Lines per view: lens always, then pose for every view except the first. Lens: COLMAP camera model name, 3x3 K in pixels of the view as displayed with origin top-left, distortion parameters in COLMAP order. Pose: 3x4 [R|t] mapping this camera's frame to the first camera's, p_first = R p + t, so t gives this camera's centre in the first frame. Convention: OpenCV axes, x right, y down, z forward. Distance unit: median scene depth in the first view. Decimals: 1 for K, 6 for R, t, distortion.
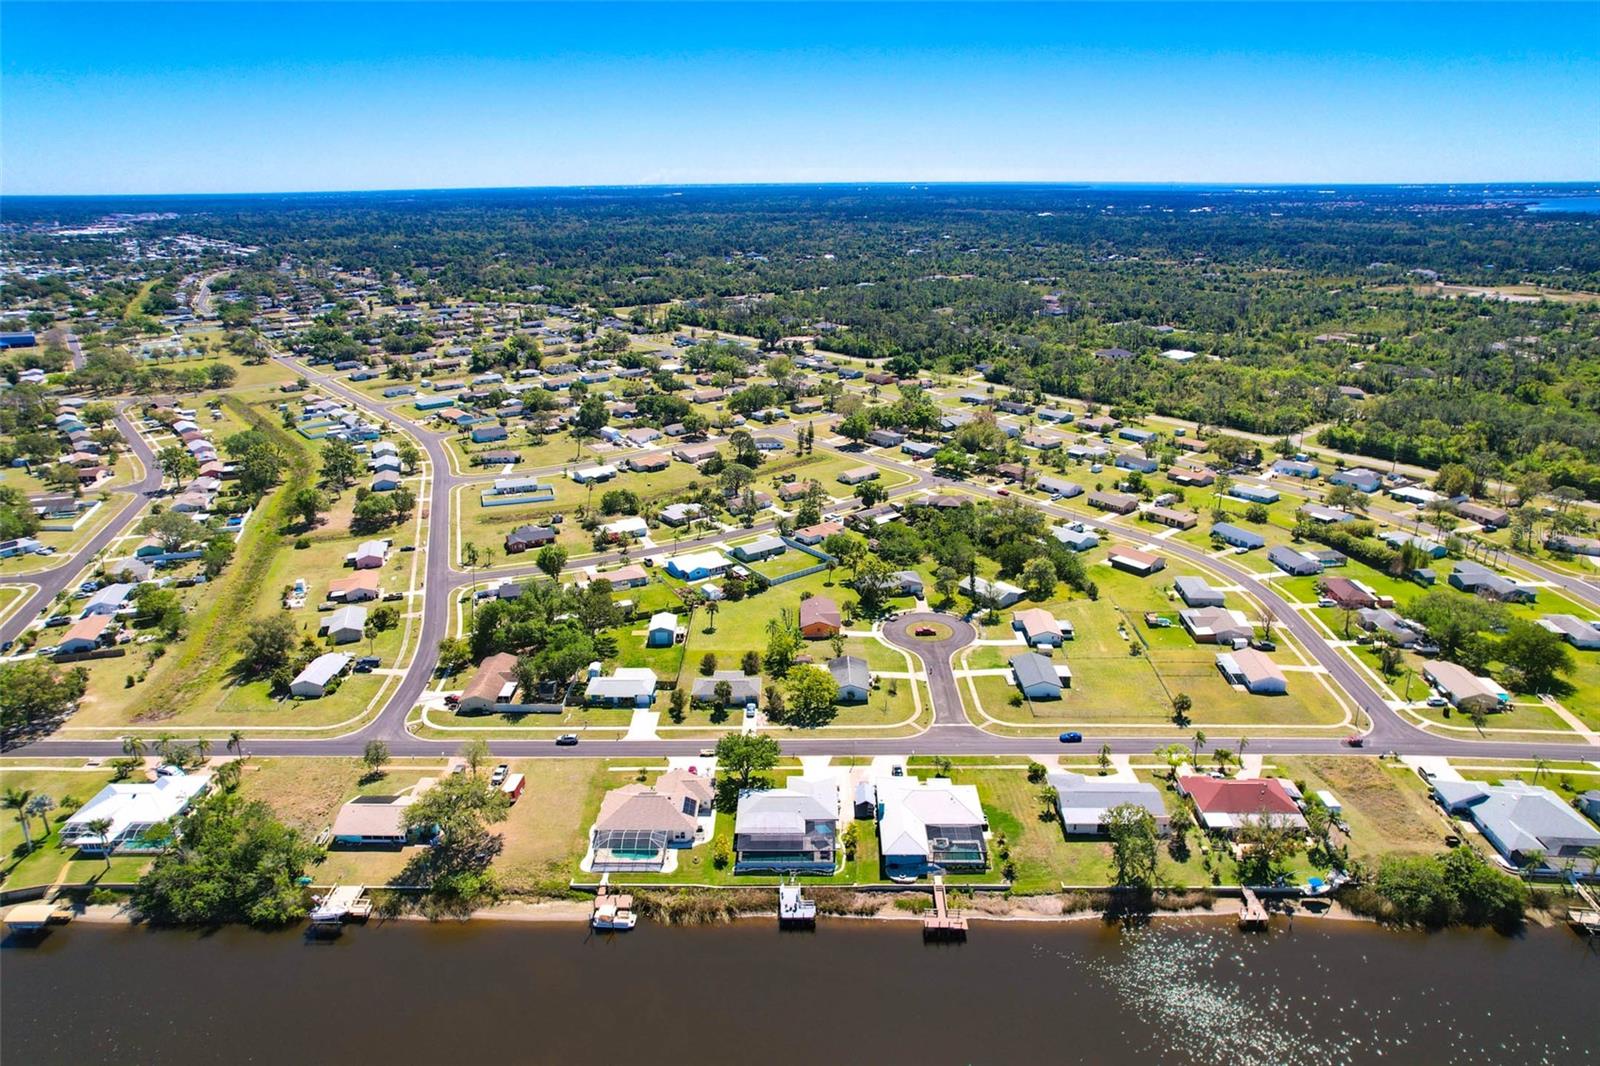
lens RADIAL K [[1021.3, 0, 797.2], [0, 1021.3, 529.6], [0, 0, 1]] dist [-0.042147, 0.000796]
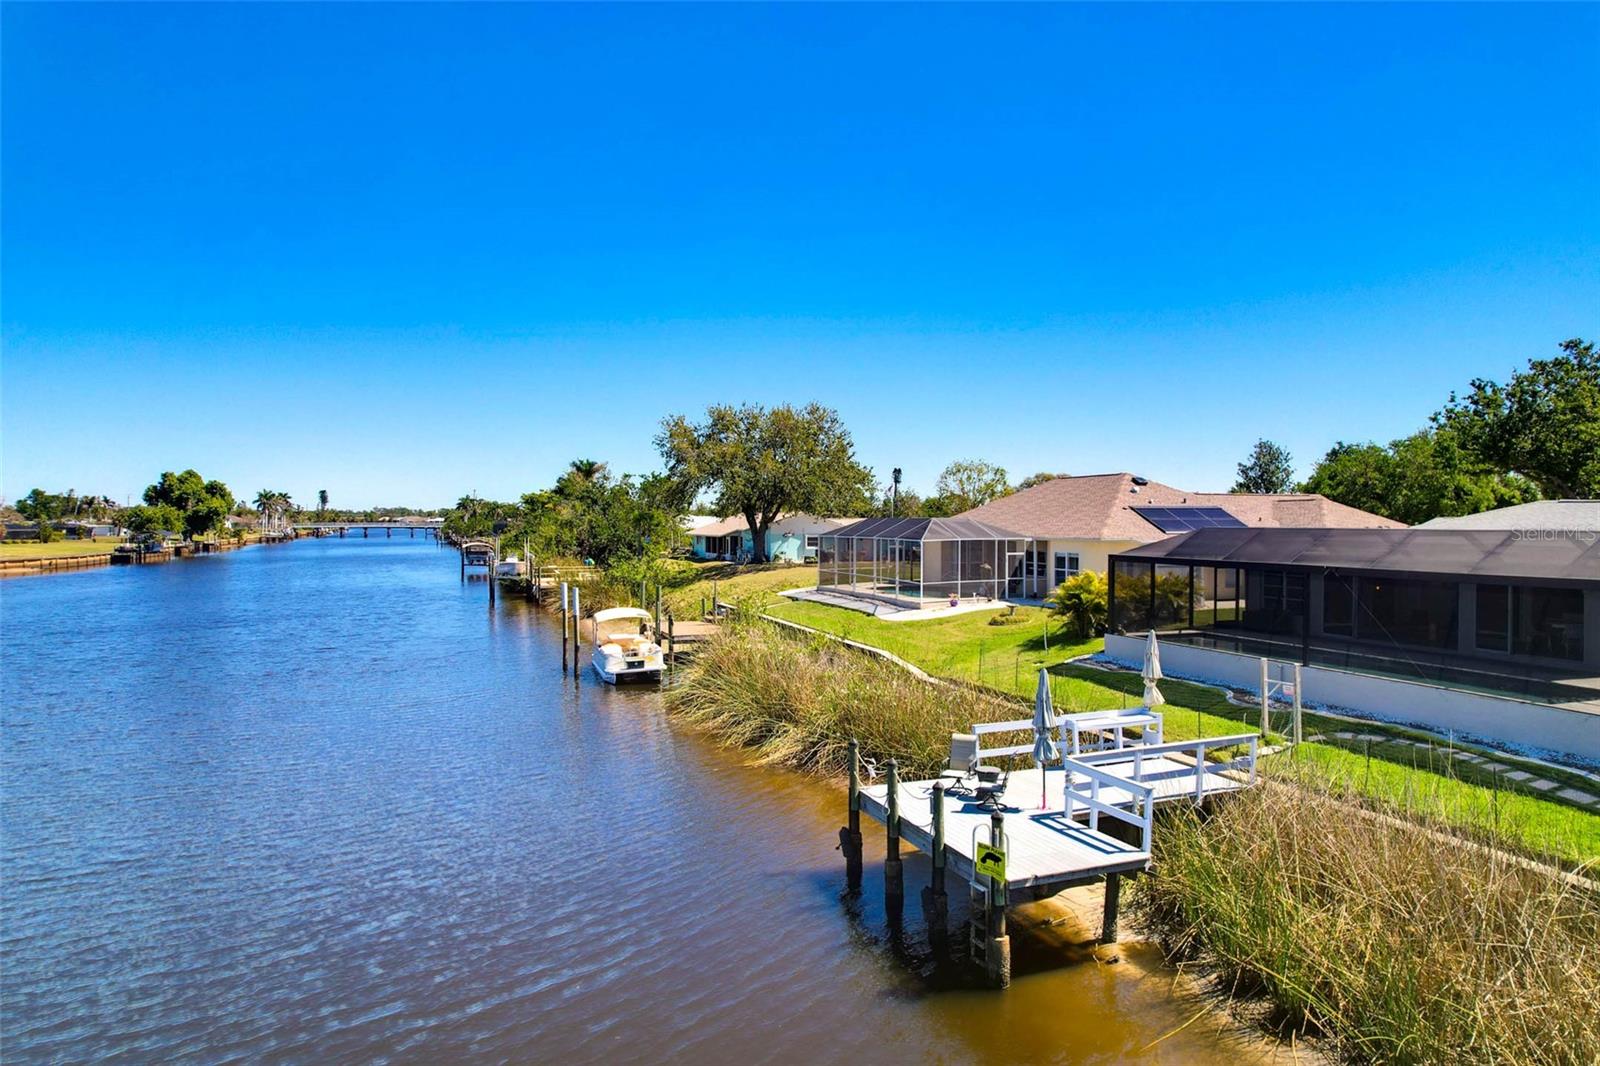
lens RADIAL K [[1026.8, 0, 798.2], [0, 1026.8, 527.3], [0, 0, 1]] dist [-0.075723, 0.068548]
pose [[0.355361, 0.034335, -0.934098, 0.074155], [-0.316659, 0.944656, -0.085744, 0.277032], [0.879458, 0.326261, 0.346567, 0.716061]]
